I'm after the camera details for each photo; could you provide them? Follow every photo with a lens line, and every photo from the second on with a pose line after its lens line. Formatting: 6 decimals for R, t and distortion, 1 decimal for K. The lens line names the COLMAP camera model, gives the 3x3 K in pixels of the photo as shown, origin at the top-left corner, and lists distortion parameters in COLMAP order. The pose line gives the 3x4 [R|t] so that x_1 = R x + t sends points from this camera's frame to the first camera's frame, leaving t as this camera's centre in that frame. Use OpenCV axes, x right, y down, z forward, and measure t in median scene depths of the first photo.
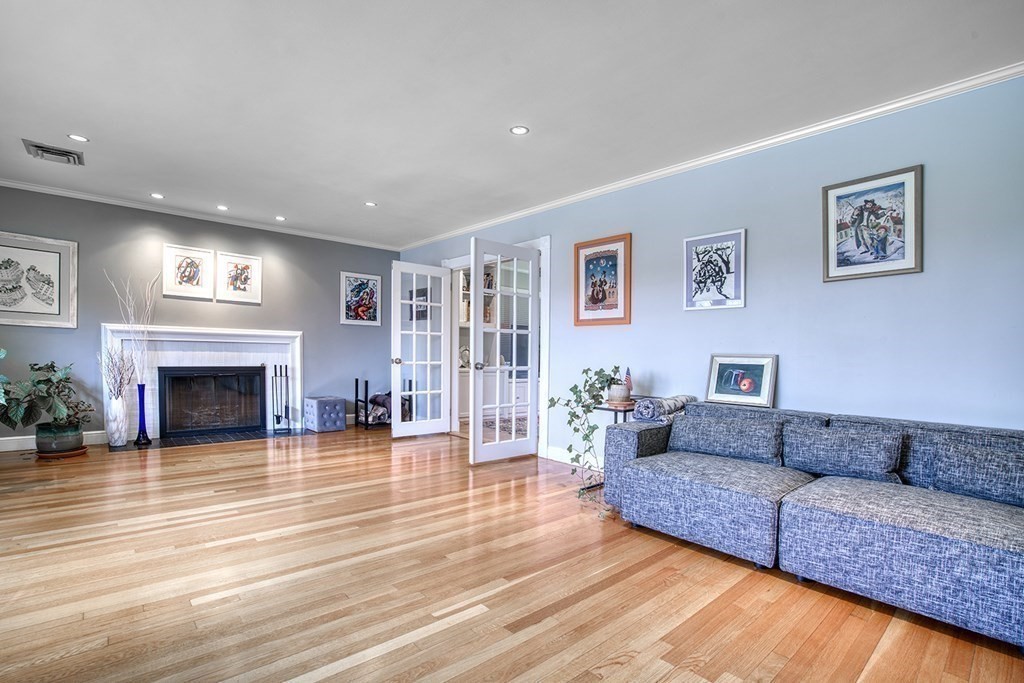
lens RADIAL K [[454.3, 0, 513.4], [0, 454.3, 373.3], [0, 0, 1]] dist [-0.057066, 0.017534]
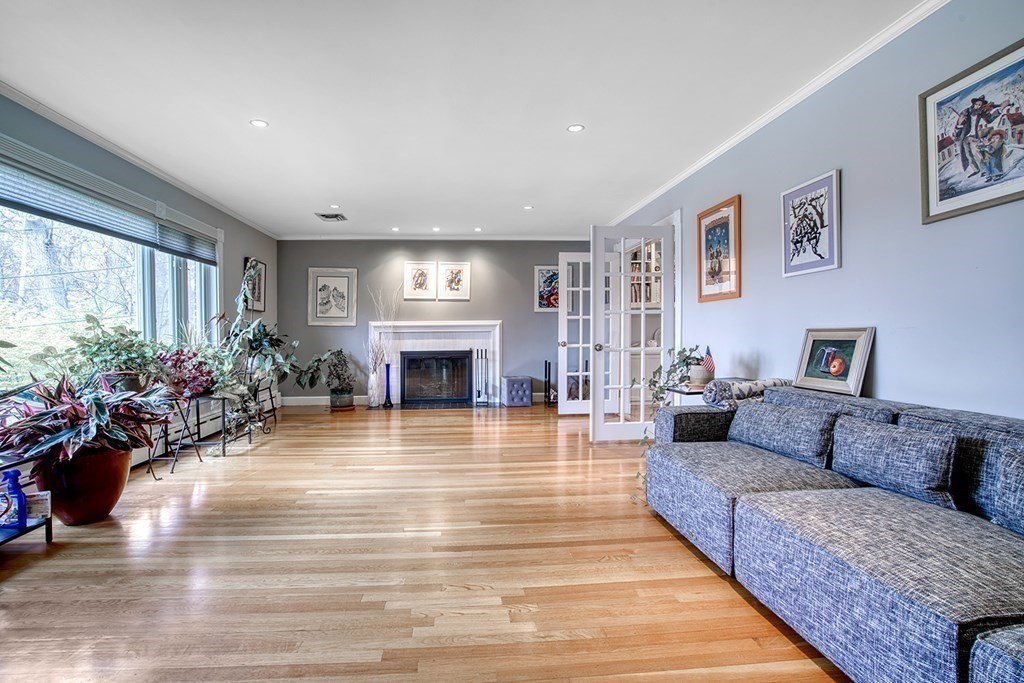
lens RADIAL K [[477.4, 0, 512.0], [0, 477.4, 341.5], [0, 0, 1]] dist [-0.057021, 0.017967]
pose [[0.810551, -0.021519, -0.585272, 0.494931], [0.001947, 0.999418, -0.034049, 0.008229], [0.585664, 0.026458, 0.810122, 0.000328]]
